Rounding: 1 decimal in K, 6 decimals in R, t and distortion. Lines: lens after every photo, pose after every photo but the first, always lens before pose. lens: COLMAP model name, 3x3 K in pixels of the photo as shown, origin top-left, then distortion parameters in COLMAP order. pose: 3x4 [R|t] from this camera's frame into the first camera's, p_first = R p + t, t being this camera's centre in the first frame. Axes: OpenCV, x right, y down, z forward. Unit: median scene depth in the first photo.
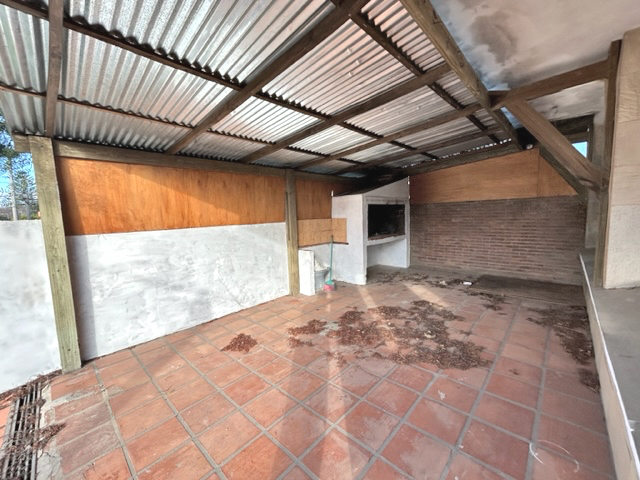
lens RADIAL K [[257.2, 0, 318.9], [0, 257.2, 238.9], [0, 0, 1]] dist [-0.000785, -0.000001]
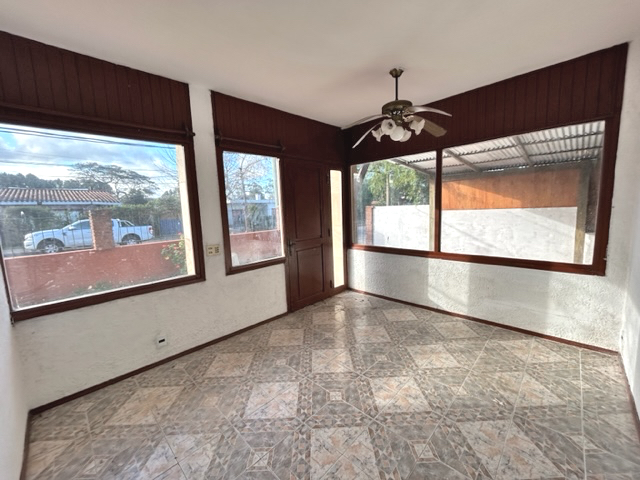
lens RADIAL K [[257.2, 0, 318.9], [0, 257.2, 238.9], [0, 0, 1]] dist [-0.000785, -0.000001]
pose [[-0.026856, 0.147562, -0.988688, 1.370125], [-0.061819, 0.986907, 0.148976, -0.031638], [0.997726, 0.065120, -0.017382, -0.161333]]
